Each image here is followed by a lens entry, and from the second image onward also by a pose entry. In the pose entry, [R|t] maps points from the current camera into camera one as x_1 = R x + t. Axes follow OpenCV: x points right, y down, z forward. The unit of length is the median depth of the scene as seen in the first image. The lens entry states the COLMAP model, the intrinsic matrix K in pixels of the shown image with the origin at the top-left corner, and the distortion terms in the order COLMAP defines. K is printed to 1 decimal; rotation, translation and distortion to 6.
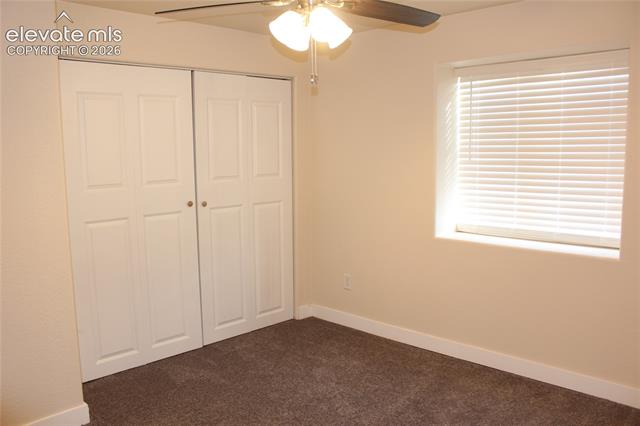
lens RADIAL K [[549.6, 0, 320.0], [0, 549.6, 213.0], [0, 0, 1]] dist [-0.152360, 0.158253]
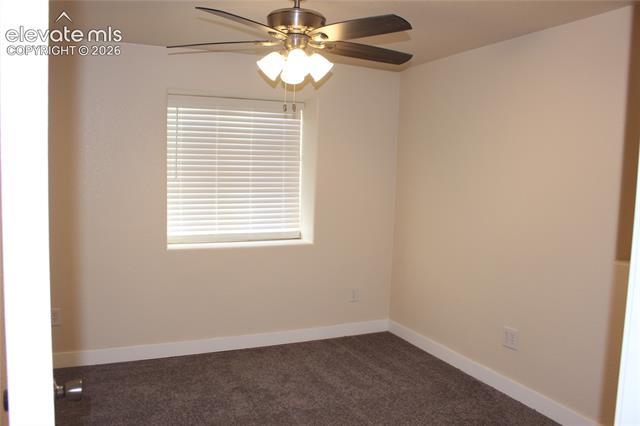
lens RADIAL K [[549.6, 0, 320.0], [0, 549.6, 213.0], [0, 0, 1]] dist [-0.152360, 0.158253]
pose [[0.365846, -0.072752, 0.927828, -0.703543], [0.074620, 0.996023, 0.048676, -0.061761], [-0.927679, 0.051426, 0.369820, 0.337295]]
